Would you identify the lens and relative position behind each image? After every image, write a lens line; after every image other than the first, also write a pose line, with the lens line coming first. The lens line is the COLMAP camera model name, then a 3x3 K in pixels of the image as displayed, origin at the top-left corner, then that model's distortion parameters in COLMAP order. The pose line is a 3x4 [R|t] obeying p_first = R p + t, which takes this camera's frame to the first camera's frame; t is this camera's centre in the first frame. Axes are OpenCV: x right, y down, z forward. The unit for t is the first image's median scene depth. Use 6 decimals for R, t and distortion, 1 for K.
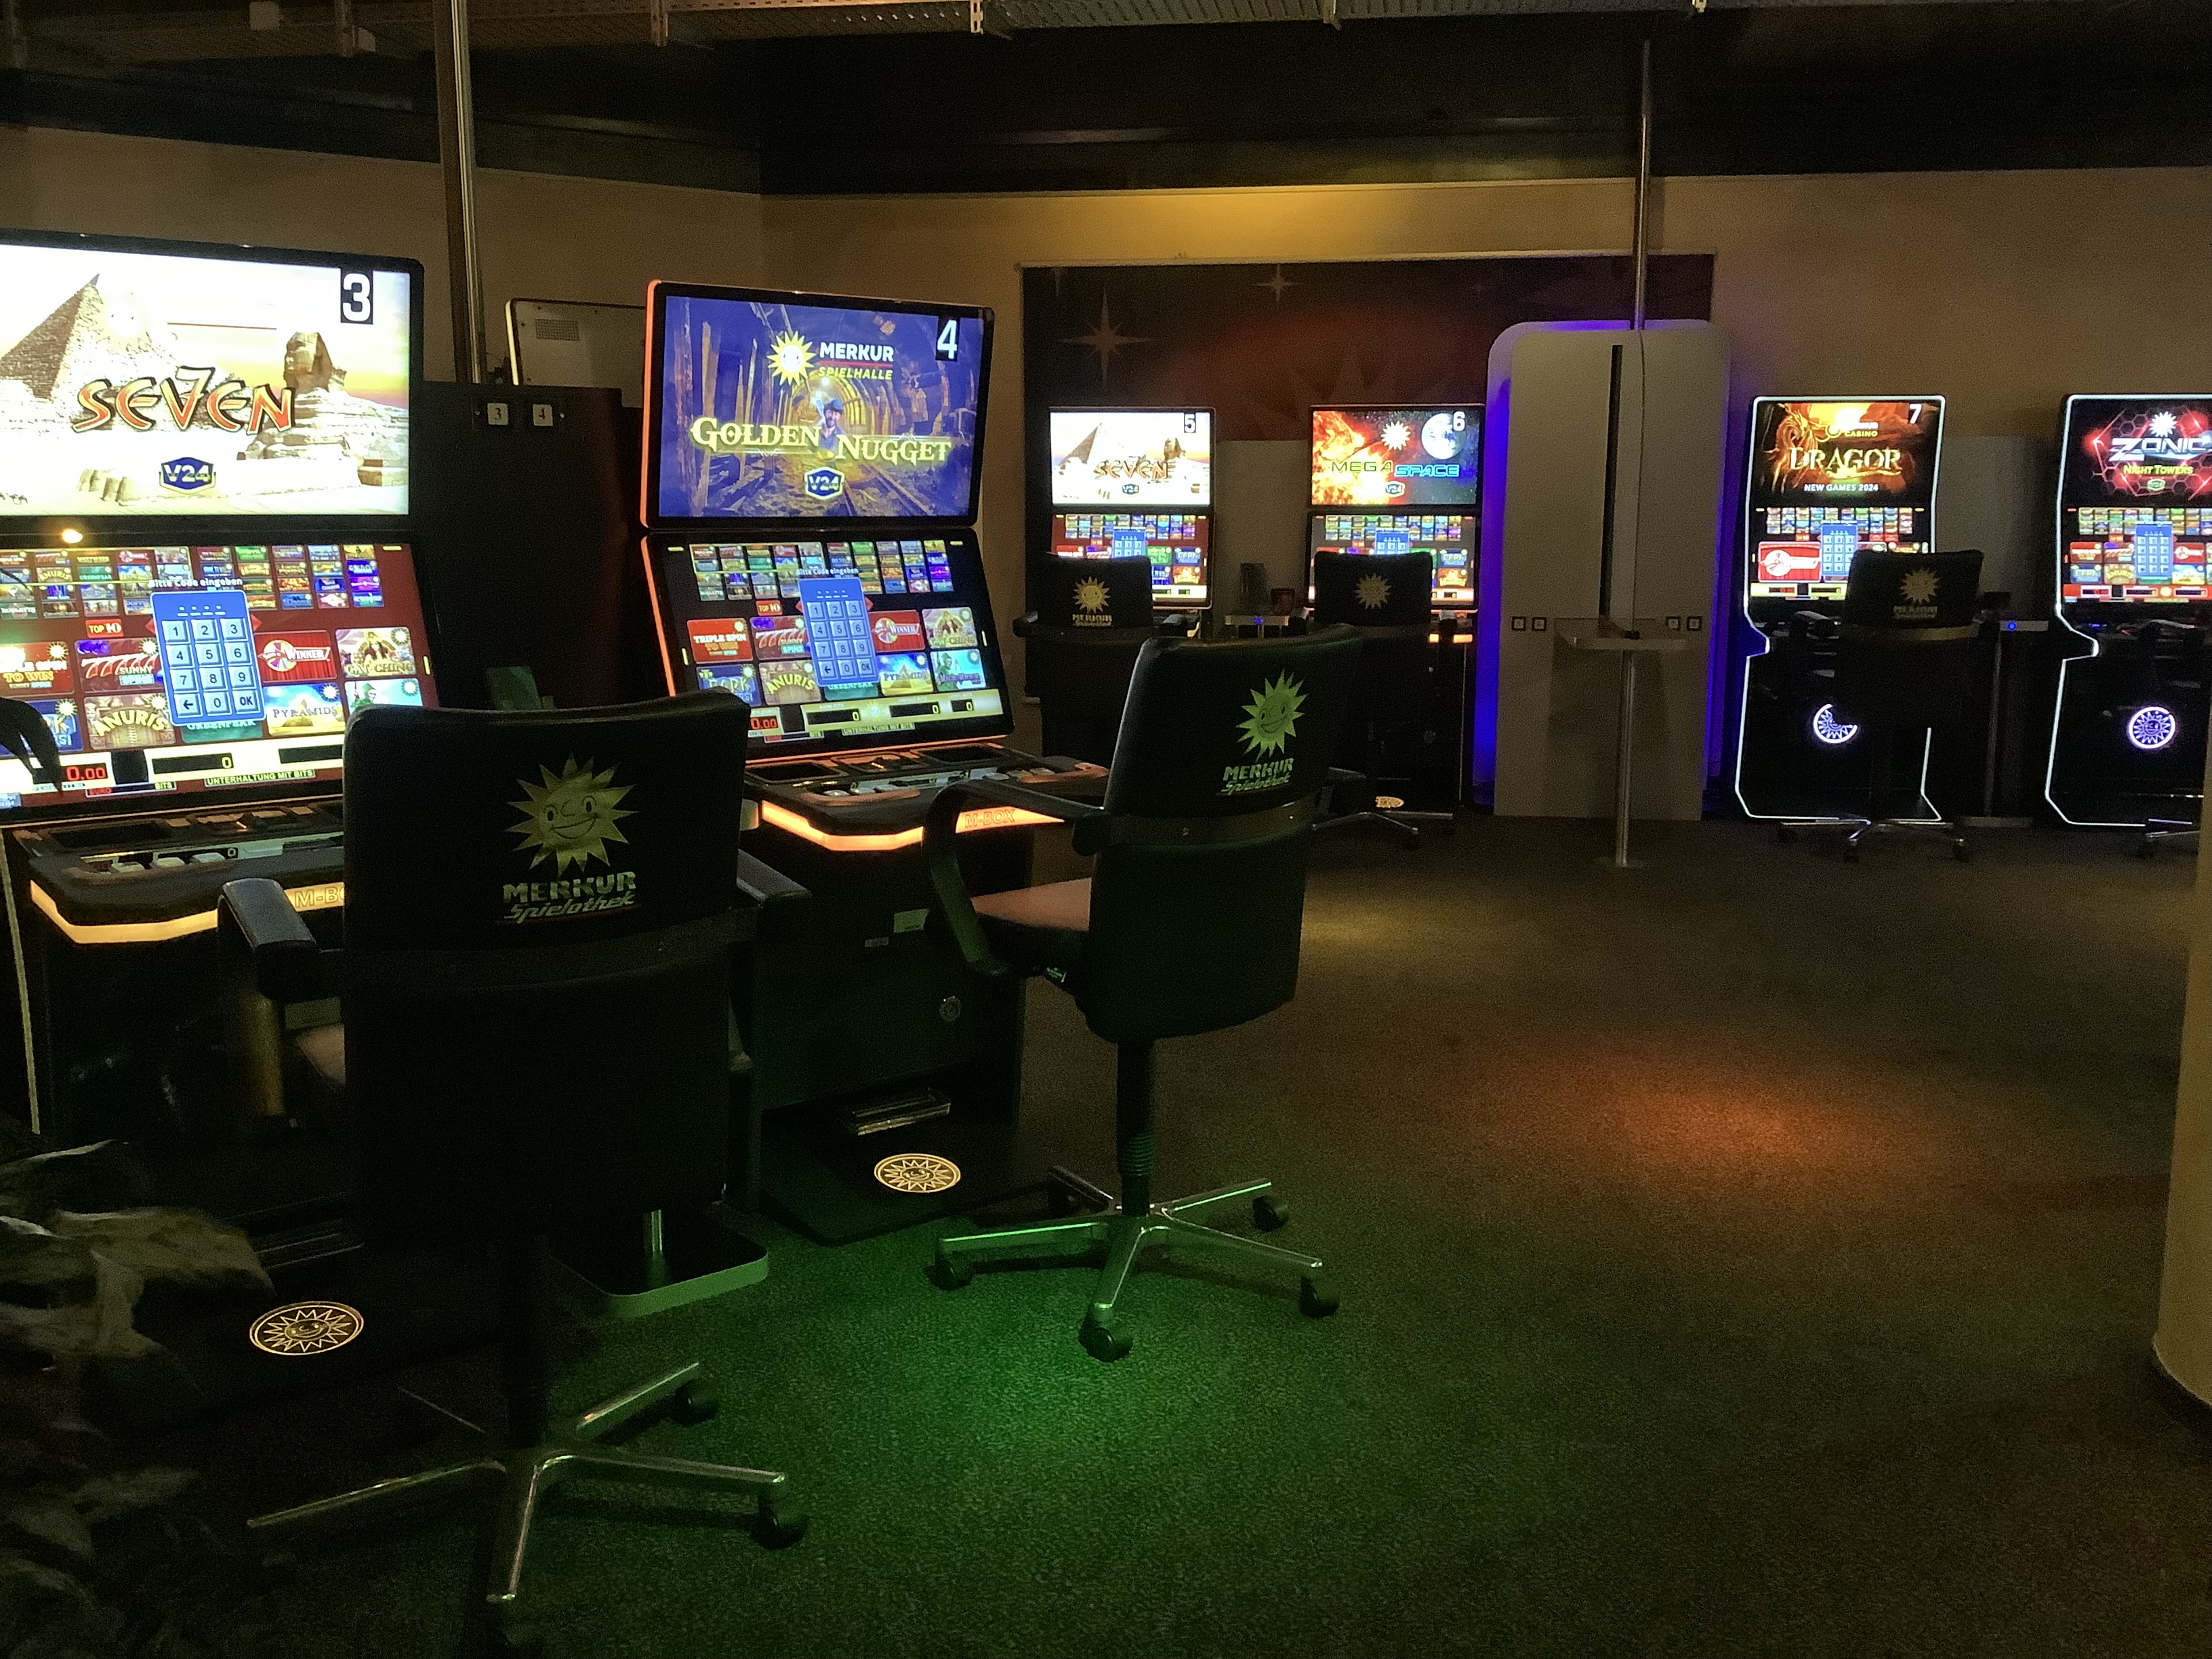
lens RADIAL K [[2019.1, 0, 1106.0], [0, 2019.1, 829.5], [0, 0, 1]] dist [0.089407, -0.237194]
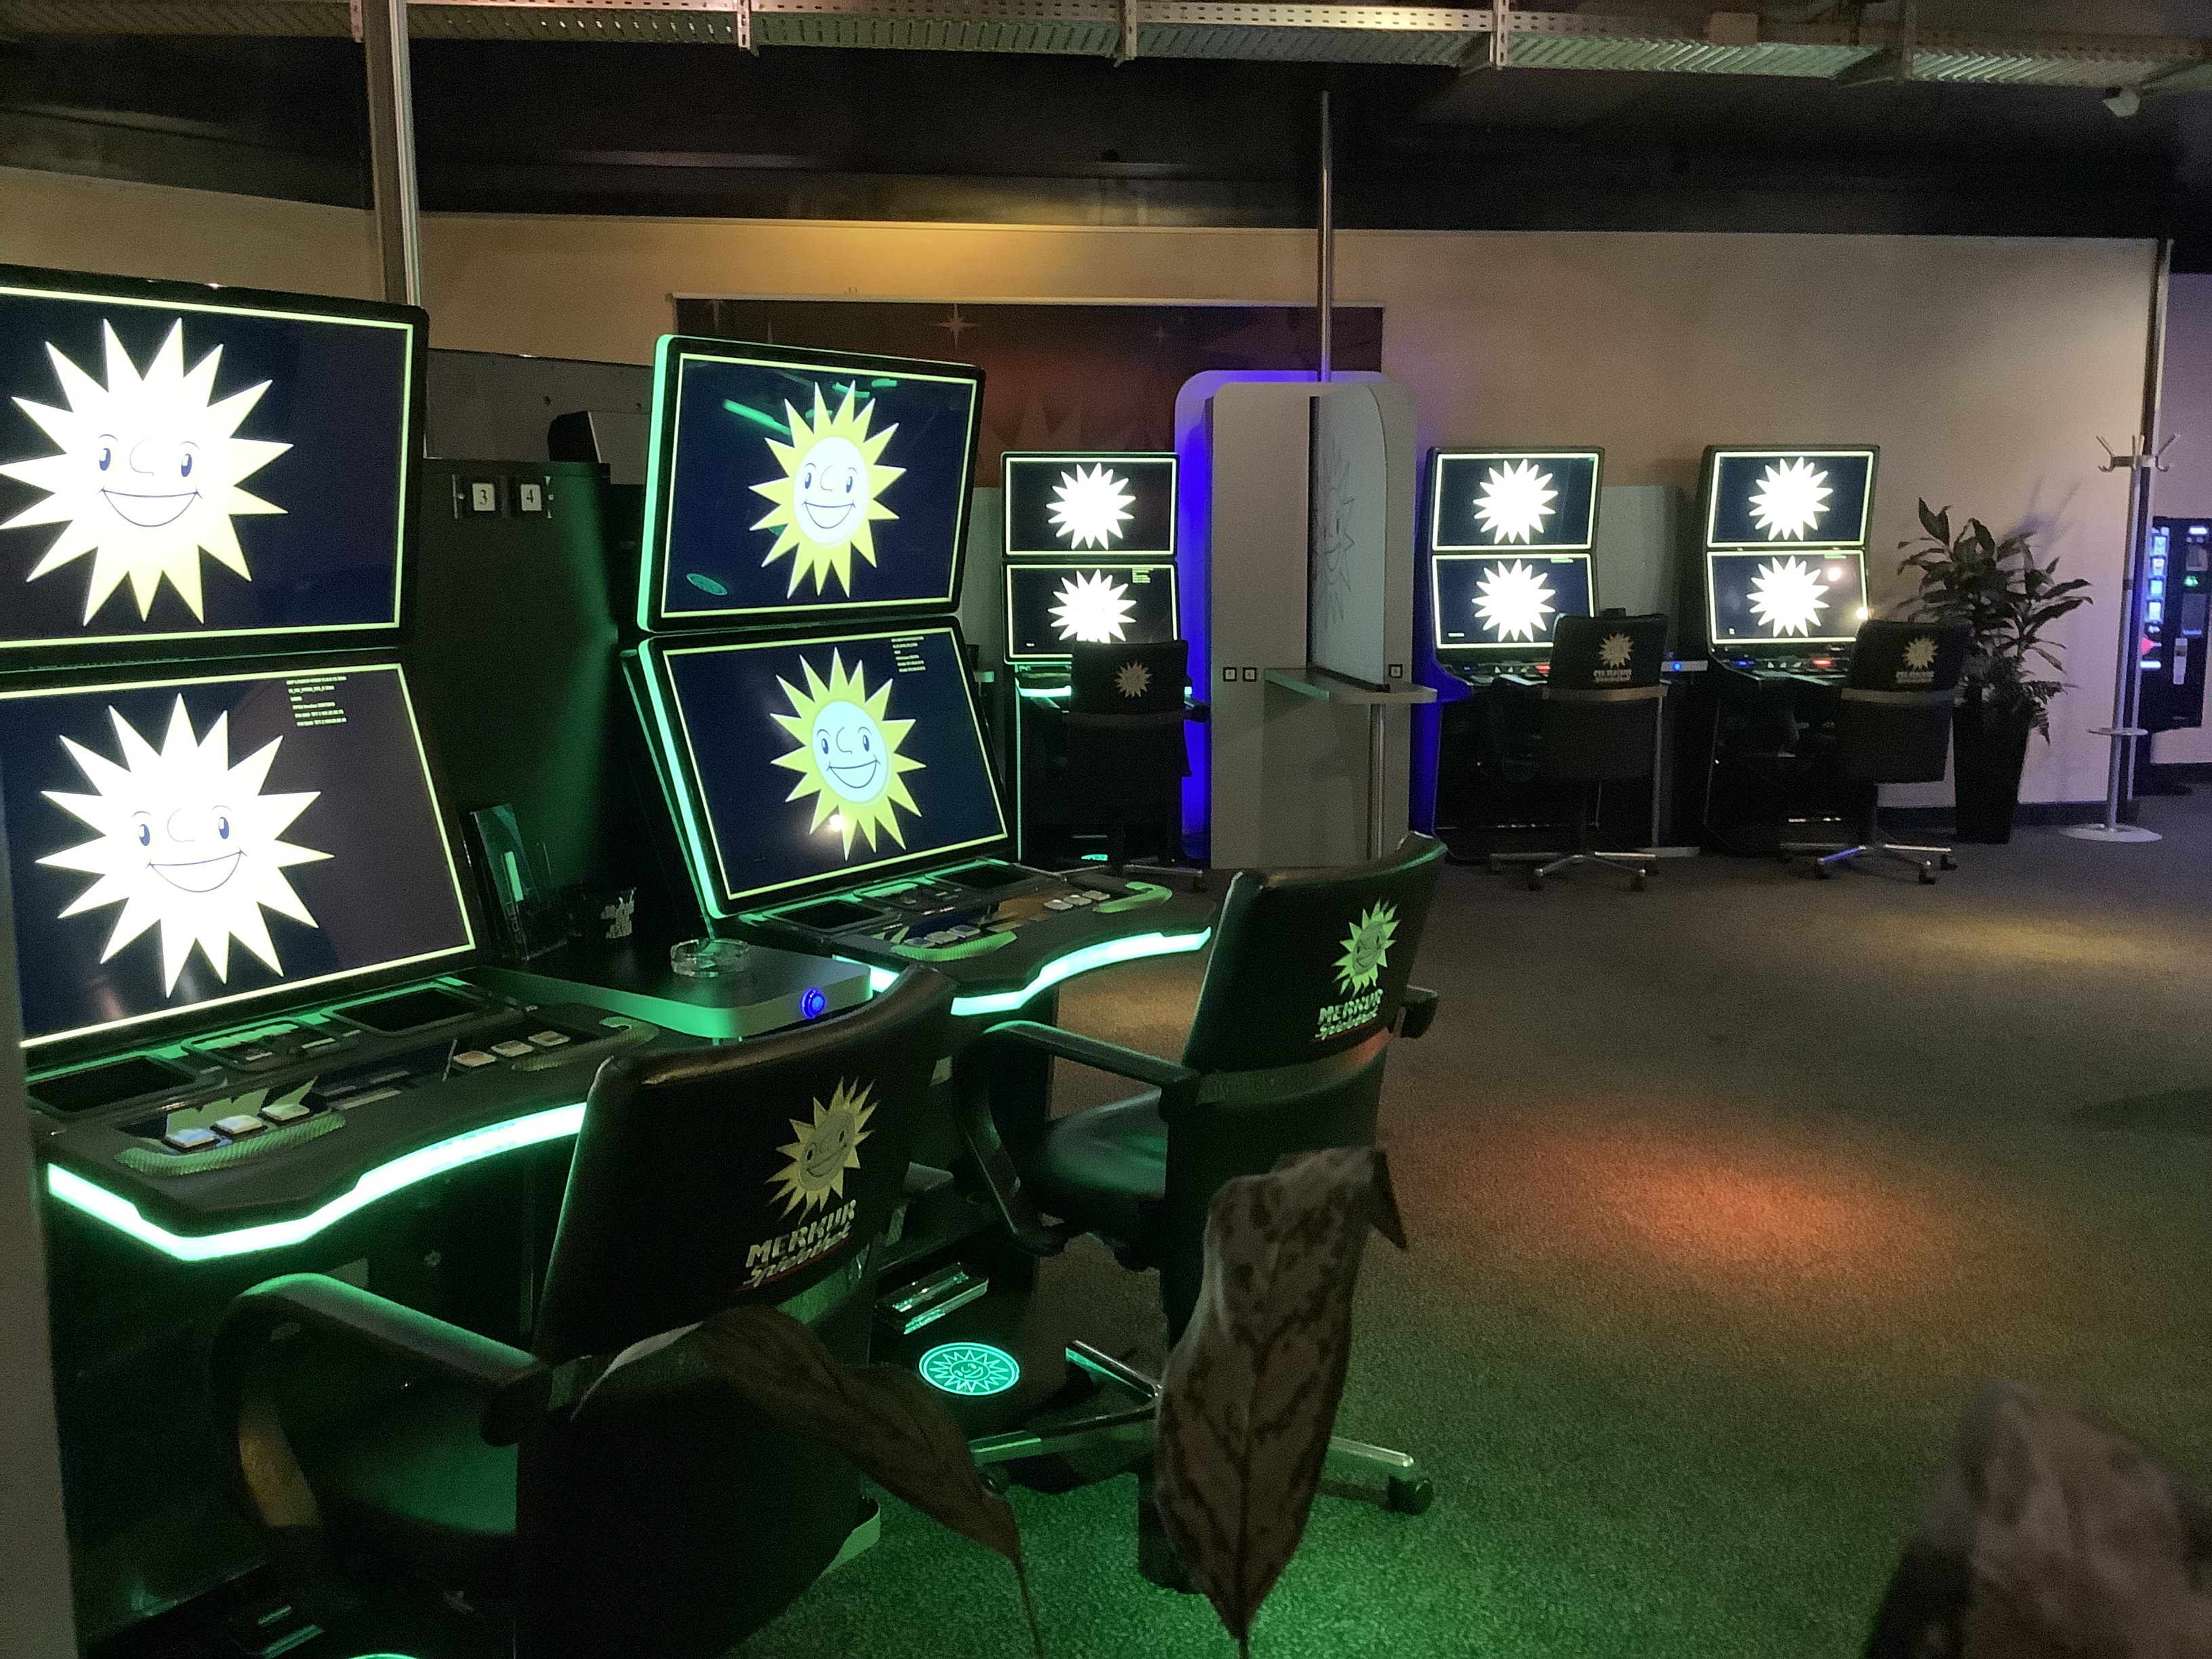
lens RADIAL K [[2005.3, 0, 1106.0], [0, 2005.3, 829.5], [0, 0, 1]] dist [0.008503, 0.002407]
pose [[0.958409, -0.047441, 0.281426, -0.133087], [0.049850, 0.998756, -0.001401, -0.027597], [-0.281010, 0.015372, 0.959582, 0.080557]]
